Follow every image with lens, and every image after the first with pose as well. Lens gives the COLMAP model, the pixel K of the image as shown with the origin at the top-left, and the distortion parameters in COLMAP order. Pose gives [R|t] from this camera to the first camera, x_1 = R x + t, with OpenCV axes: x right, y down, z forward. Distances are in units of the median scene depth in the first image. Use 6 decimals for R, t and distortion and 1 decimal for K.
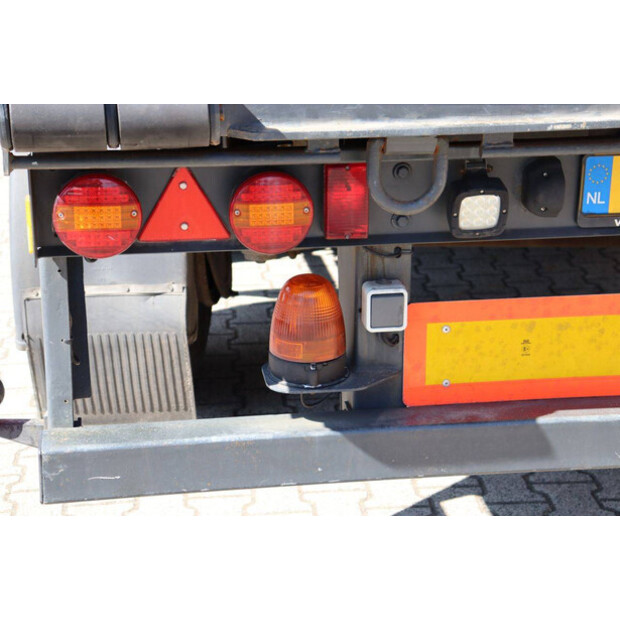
lens RADIAL K [[1448.2, 0, 318.8], [0, 1448.2, 308.9], [0, 0, 1]] dist [0.403852, -0.013746]
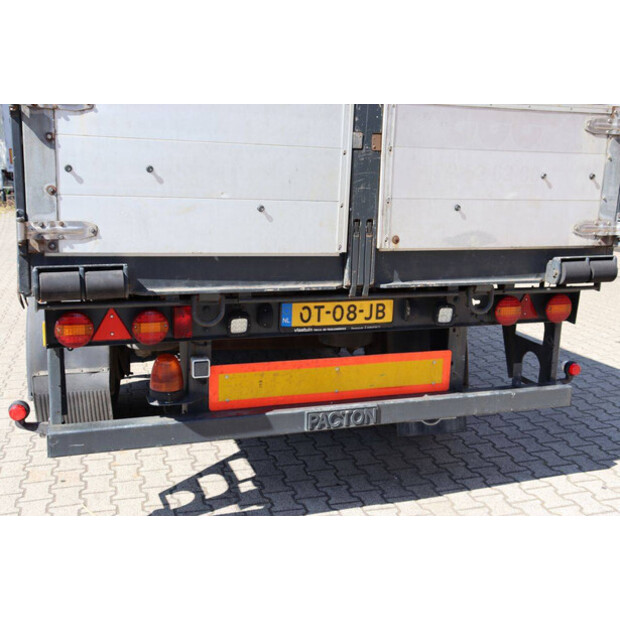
lens RADIAL K [[729.6, 0, 310.0], [0, 729.6, 310.0], [0, 0, 1]] dist [-0.024719, 0.163815]
pose [[0.981799, -0.012818, 0.189490, -0.002213], [0.035689, 0.992398, -0.117785, 0.051895], [-0.186540, 0.122404, 0.974792, -0.188899]]
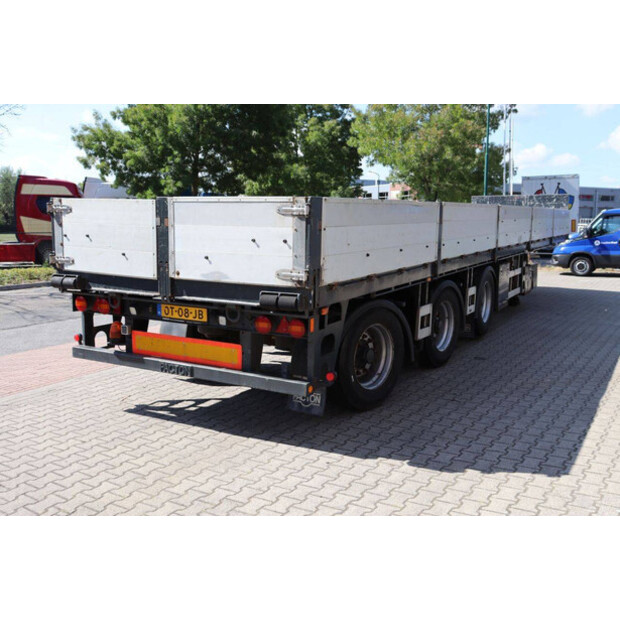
lens RADIAL K [[629.3, 0, 310.0], [0, 629.3, 310.0], [0, 0, 1]] dist [-0.051757, 0.007137]
pose [[0.799096, 0.098080, -0.593150, 1.788036], [-0.204499, 0.972117, -0.114758, 0.049859], [0.565355, 0.213001, 0.796871, -0.341542]]
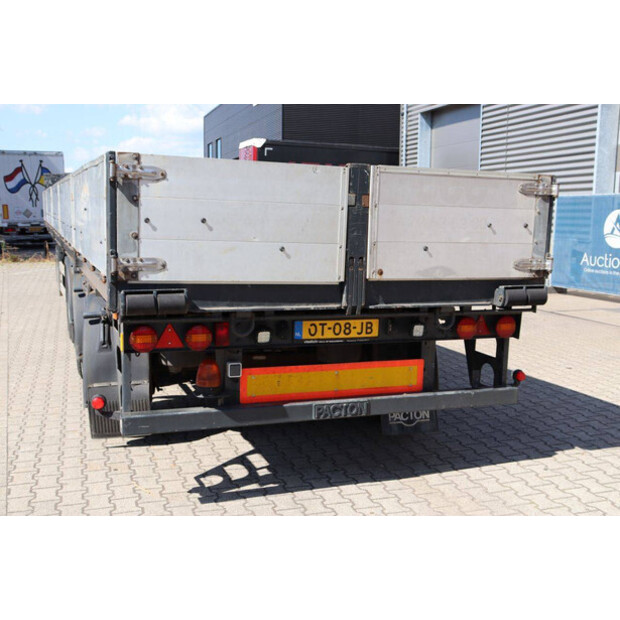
lens RADIAL K [[729.6, 0, 310.0], [0, 729.6, 310.0], [0, 0, 1]] dist [-0.024719, 0.163815]
pose [[0.975412, -0.005732, 0.220315, -0.137858], [0.047990, 0.981199, -0.186938, 0.172674], [-0.215102, 0.192915, 0.957348, -0.542135]]
